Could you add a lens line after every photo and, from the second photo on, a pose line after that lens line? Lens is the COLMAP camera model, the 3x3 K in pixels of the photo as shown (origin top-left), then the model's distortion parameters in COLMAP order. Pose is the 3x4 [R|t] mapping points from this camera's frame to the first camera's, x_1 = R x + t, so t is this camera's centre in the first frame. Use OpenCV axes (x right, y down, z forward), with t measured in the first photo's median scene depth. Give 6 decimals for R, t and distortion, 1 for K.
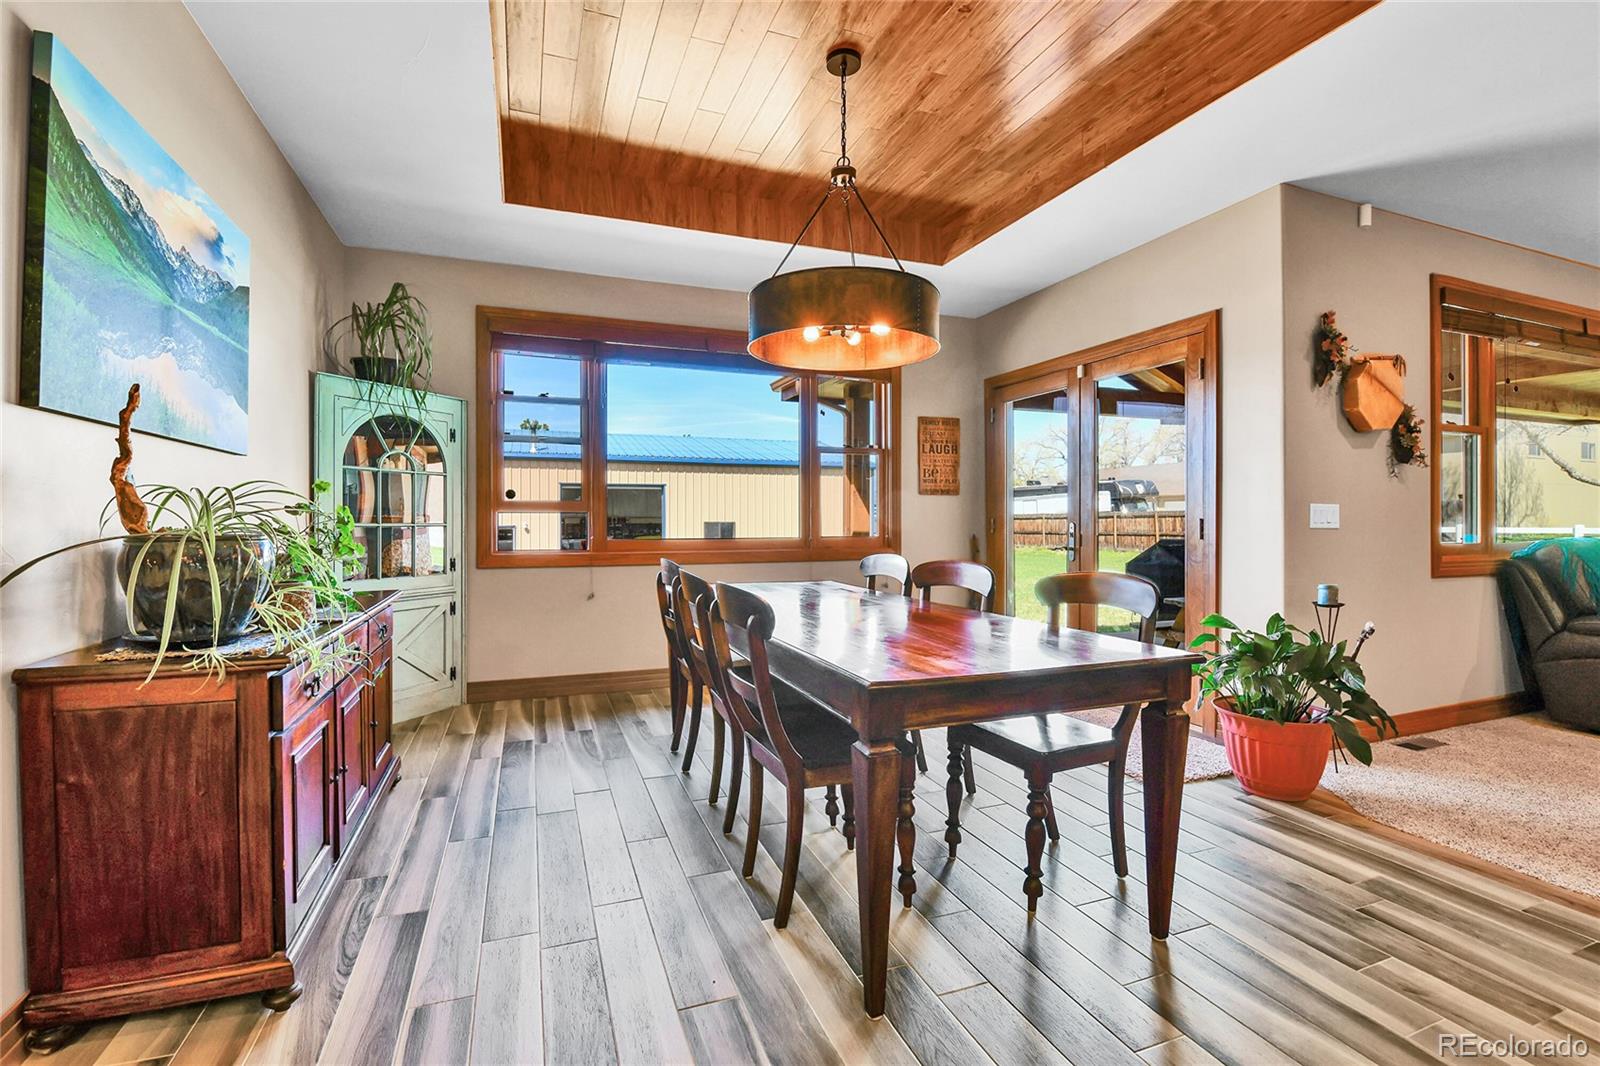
lens RADIAL K [[719.8, 0, 794.4], [0, 719.8, 531.1], [0, 0, 1]] dist [-0.007191, -0.005766]
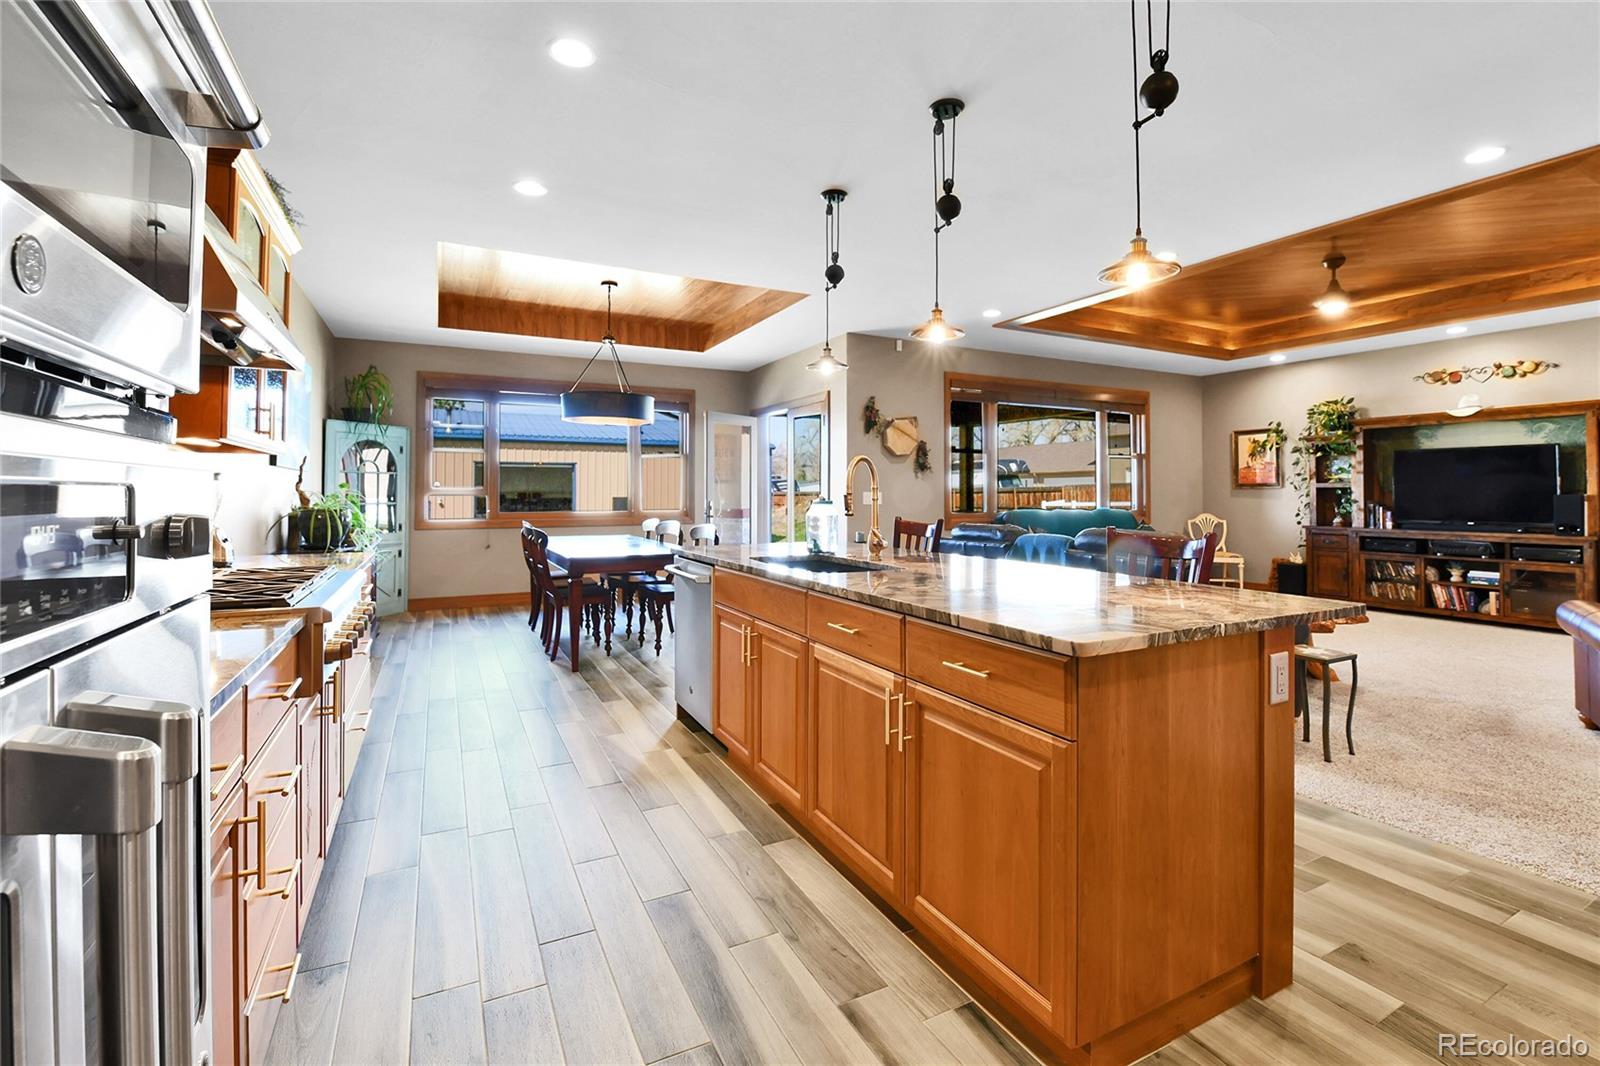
lens RADIAL K [[719.8, 0, 812.6], [0, 719.8, 484.6], [0, 0, 1]] dist [-0.007191, -0.005766]
pose [[0.992507, 0.001554, 0.122181, 0.308371], [0.001874, 0.999608, -0.027931, -0.004720], [-0.122176, 0.027951, 0.992115, -0.881413]]
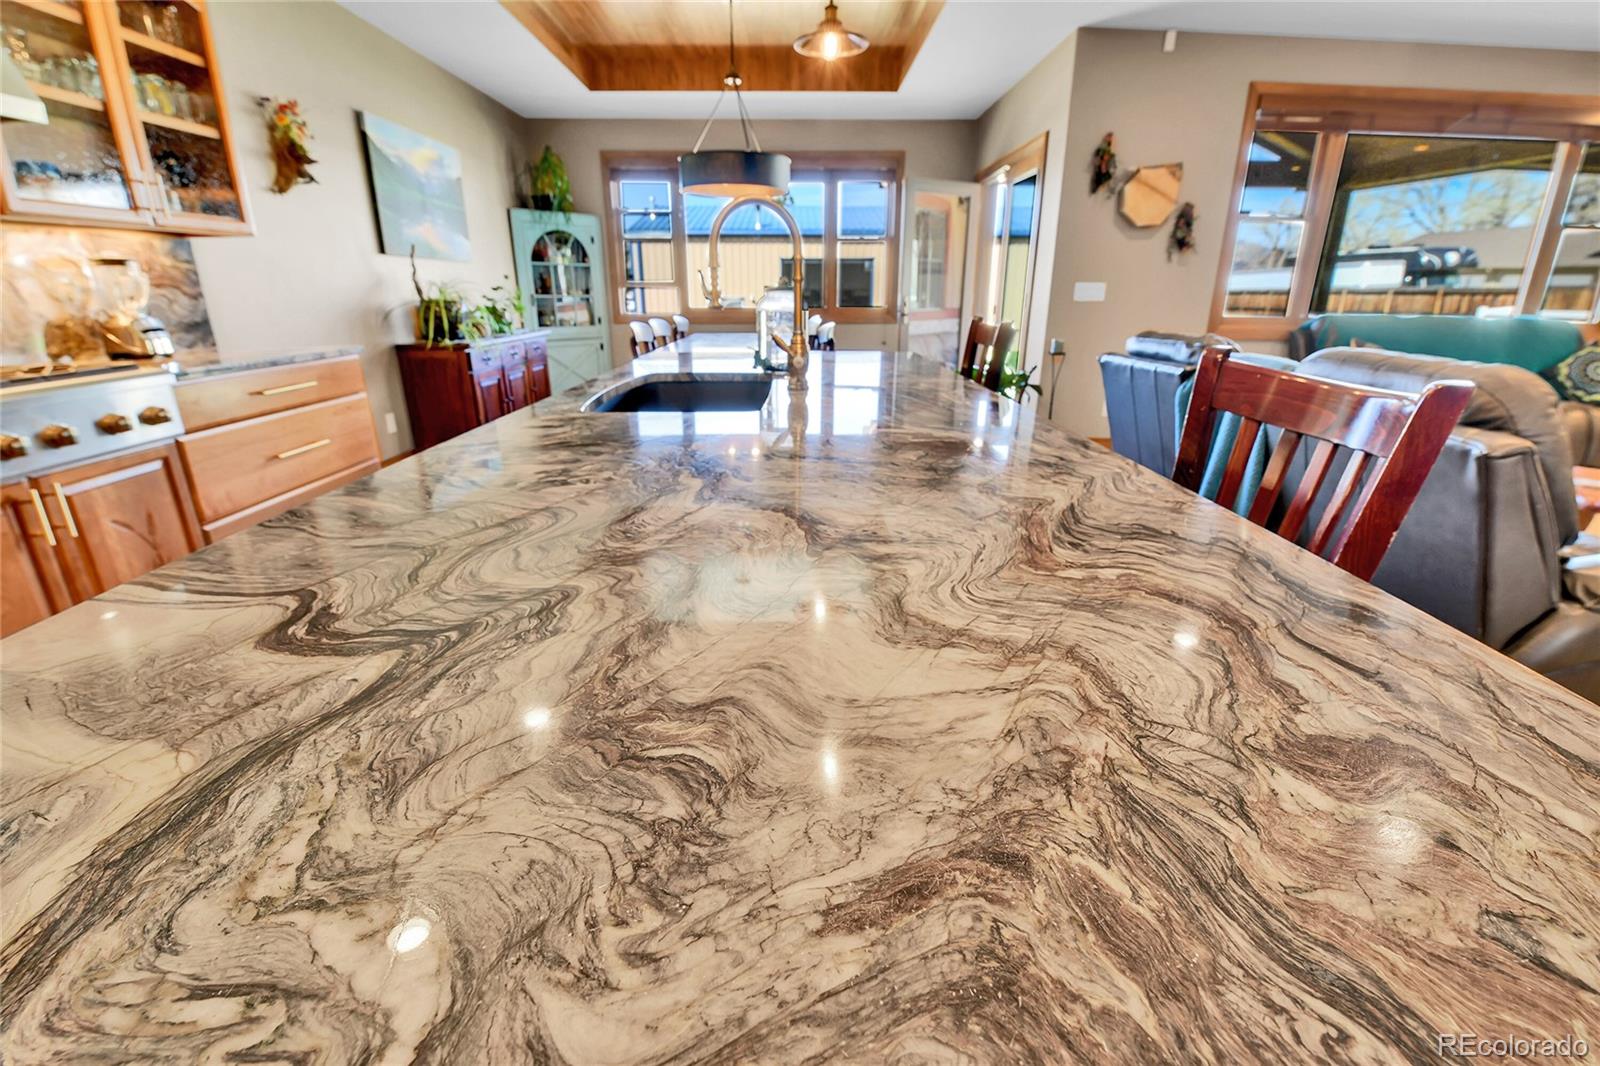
lens RADIAL K [[696.8, 0, 796.0], [0, 696.8, 531.7], [0, 0, 1]] dist [-0.018013, -0.001689]
pose [[0.939681, 0.113334, -0.322731, 0.637680], [-0.007420, 0.950045, 0.312026, 0.005237], [0.341972, -0.290810, 0.893580, -0.529541]]
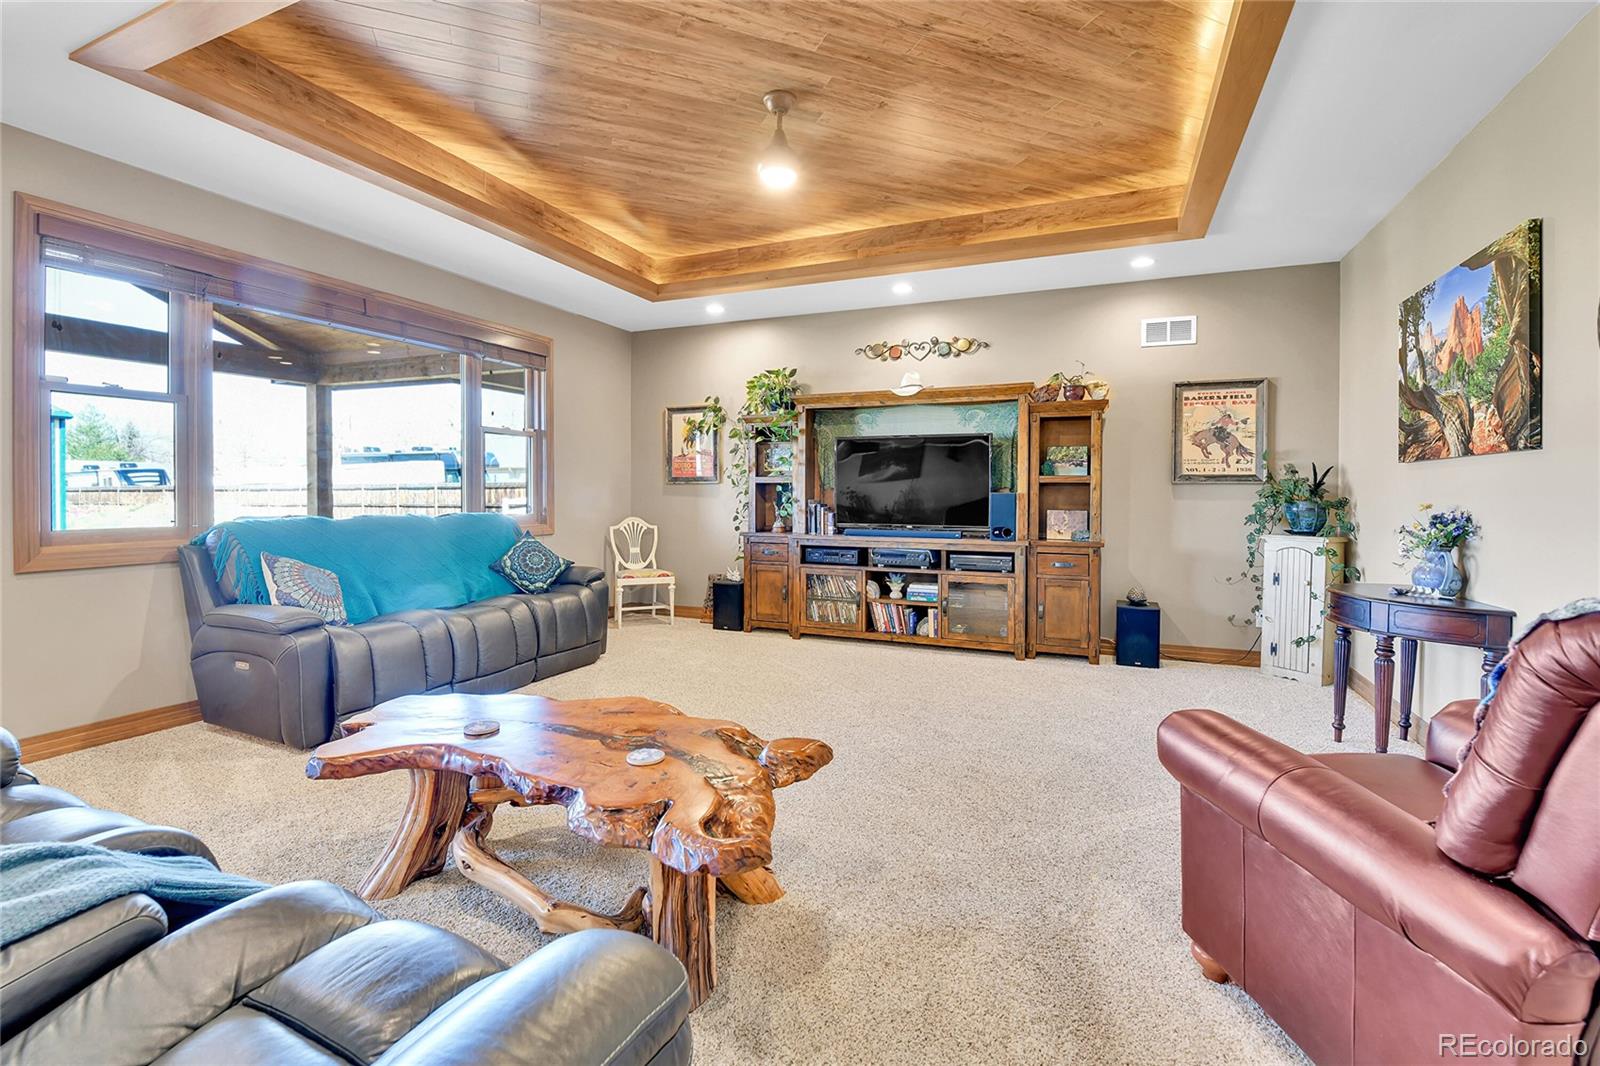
lens RADIAL K [[696.8, 0, 798.4], [0, 696.8, 498.1], [0, 0, 1]] dist [-0.018013, -0.001689]
pose [[0.704323, -0.003227, 0.709872, 0.974039], [0.005919, 0.999982, -0.001327, -0.014131], [-0.709855, 0.005137, 0.704329, -0.163090]]
